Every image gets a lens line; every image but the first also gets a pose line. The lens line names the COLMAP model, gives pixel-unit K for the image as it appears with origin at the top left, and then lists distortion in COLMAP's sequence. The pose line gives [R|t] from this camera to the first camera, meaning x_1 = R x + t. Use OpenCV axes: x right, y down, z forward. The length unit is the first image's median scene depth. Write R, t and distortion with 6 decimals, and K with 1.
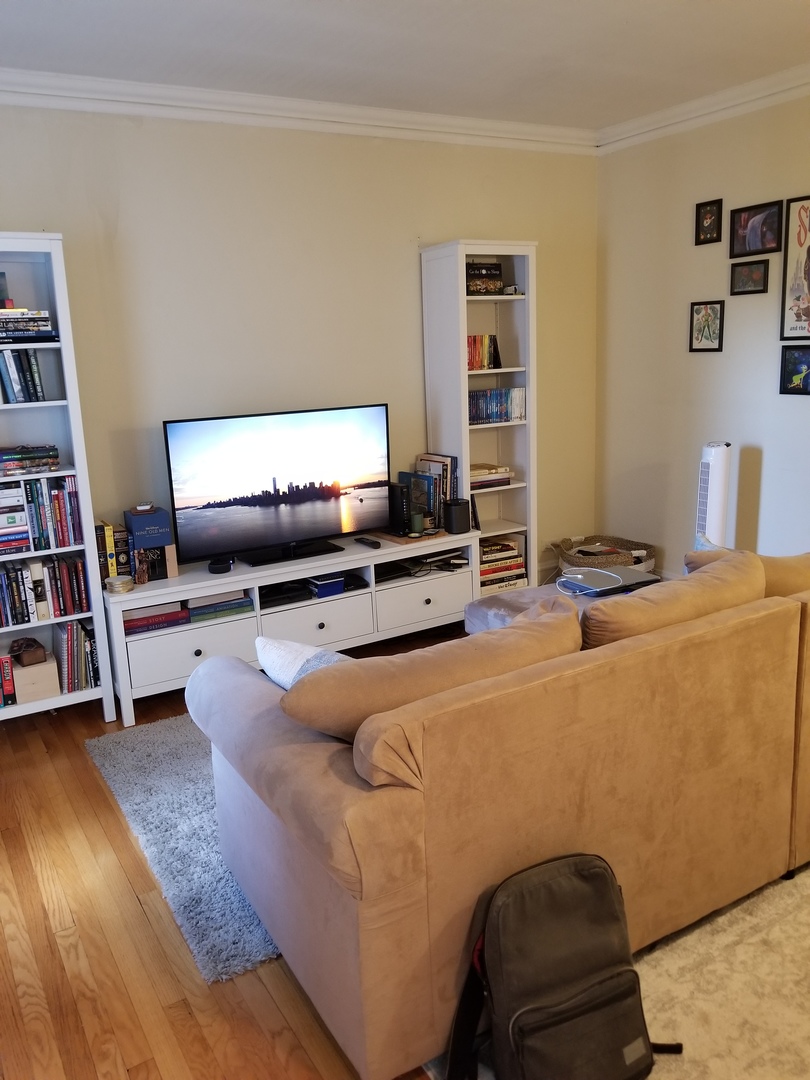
lens RADIAL K [[833.9, 0, 409.7], [0, 833.9, 550.8], [0, 0, 1]] dist [0.088532, -0.180265]
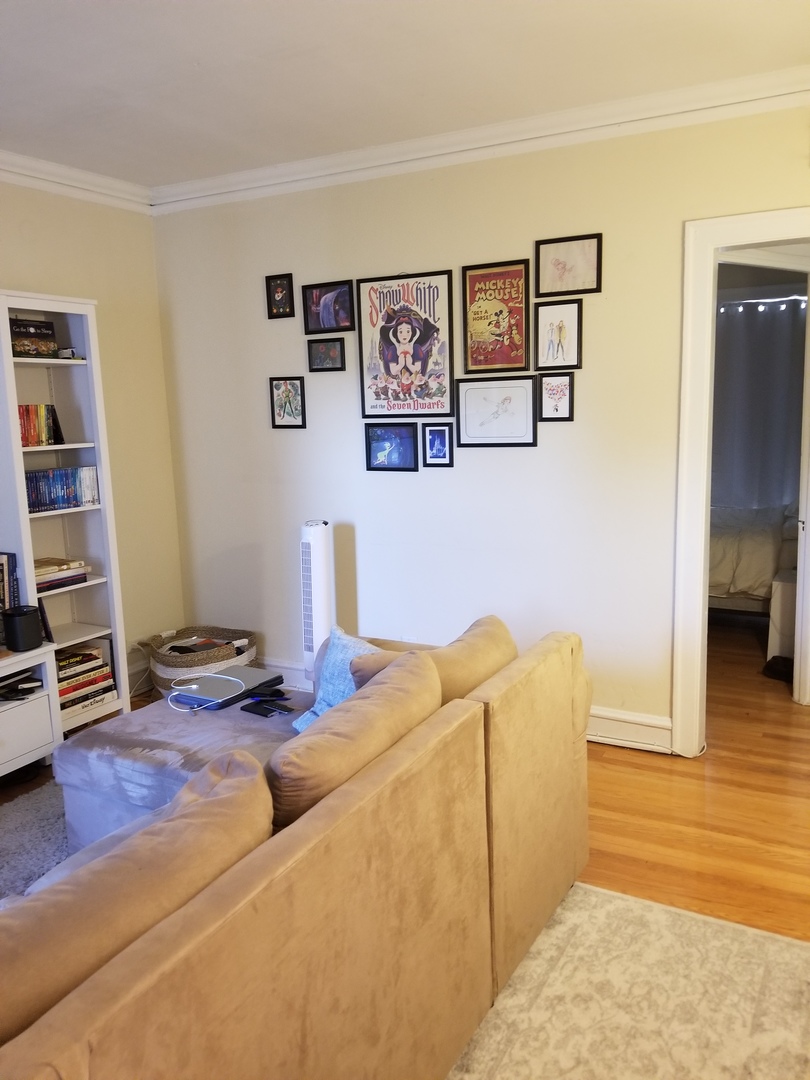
lens RADIAL K [[833.9, 0, 409.7], [0, 833.9, 550.8], [0, 0, 1]] dist [0.088532, -0.180265]
pose [[0.861511, -0.067410, 0.503244, -0.023783], [0.109064, 0.992580, -0.053751, -0.031239], [-0.495887, 0.101193, 0.862471, 0.122529]]
